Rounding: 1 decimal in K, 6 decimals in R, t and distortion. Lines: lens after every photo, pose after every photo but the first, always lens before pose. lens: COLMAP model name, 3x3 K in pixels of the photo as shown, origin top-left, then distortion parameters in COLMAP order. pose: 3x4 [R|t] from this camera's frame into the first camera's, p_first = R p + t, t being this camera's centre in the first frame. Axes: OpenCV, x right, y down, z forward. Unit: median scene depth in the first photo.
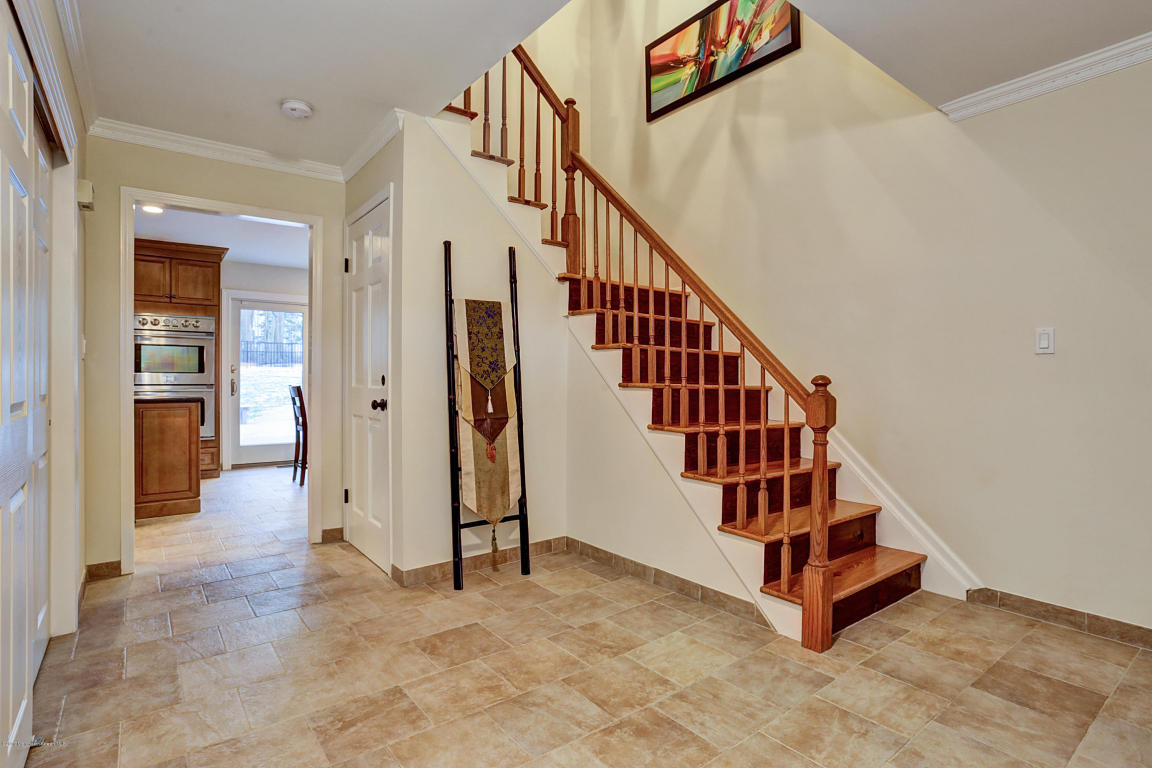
lens RADIAL K [[594.7, 0, 574.4], [0, 594.7, 378.5], [0, 0, 1]] dist [-0.003248, 0.000368]
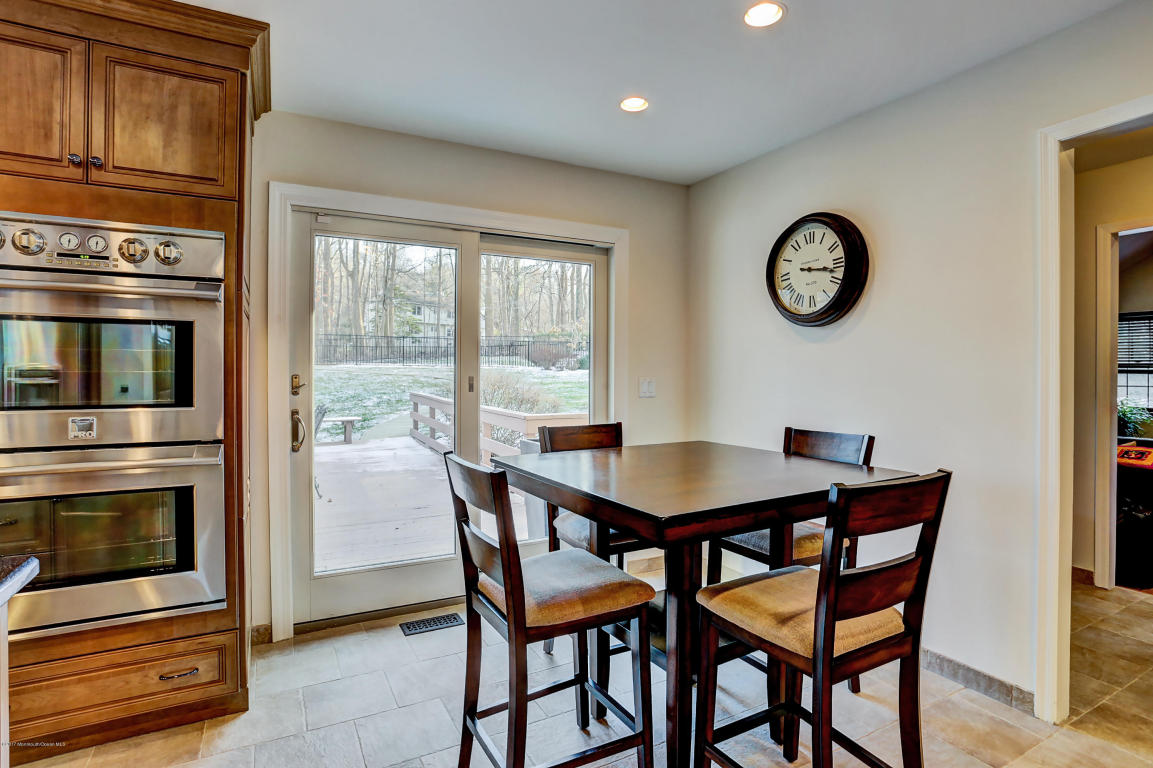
lens RADIAL K [[560.5, 0, 565.4], [0, 560.5, 375.5], [0, 0, 1]] dist [-0.097417, 0.043680]
pose [[0.988588, 0.002535, -0.150621, -0.990062], [-0.001558, 0.999977, 0.006605, -0.071644], [0.150634, -0.006295, 0.988569, 1.935397]]
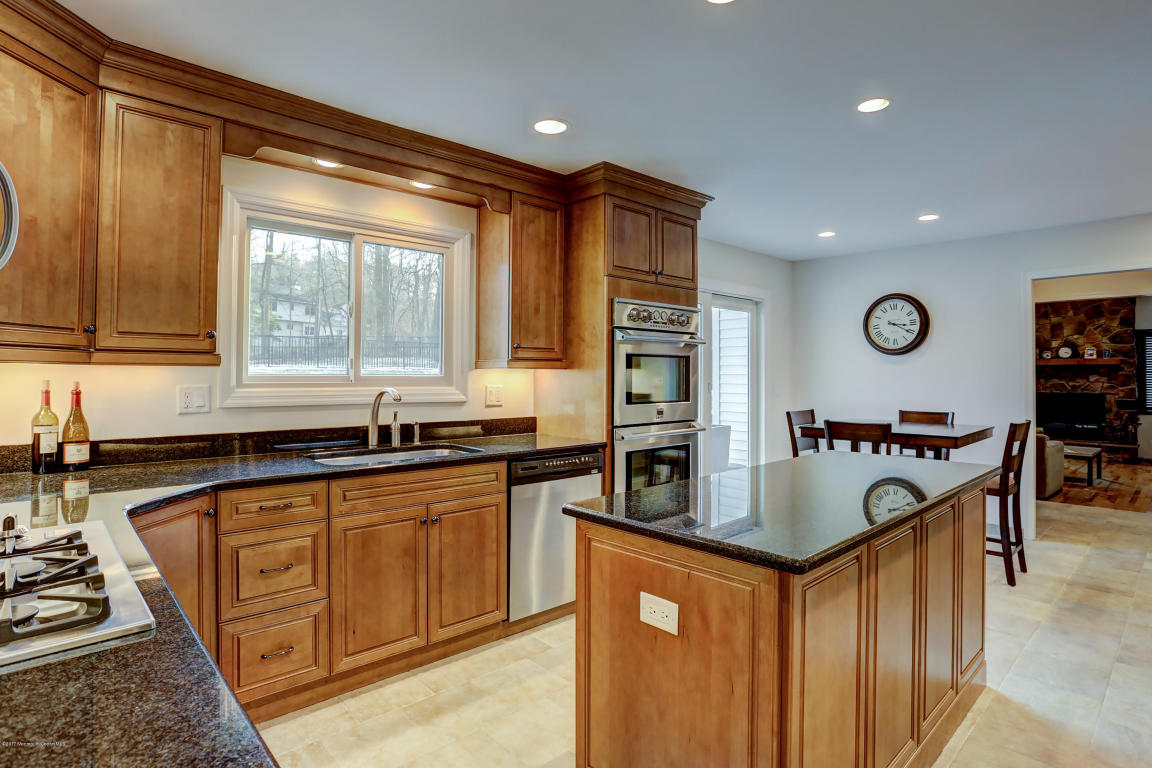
lens RADIAL K [[596.1, 0, 572.1], [0, 596.1, 366.3], [0, 0, 1]] dist [-0.029842, 0.000407]
pose [[0.993767, 0.004923, 0.111369, -2.111665], [-0.003592, 0.999920, -0.012148, -0.093671], [-0.111419, 0.011672, 0.993705, 1.062213]]
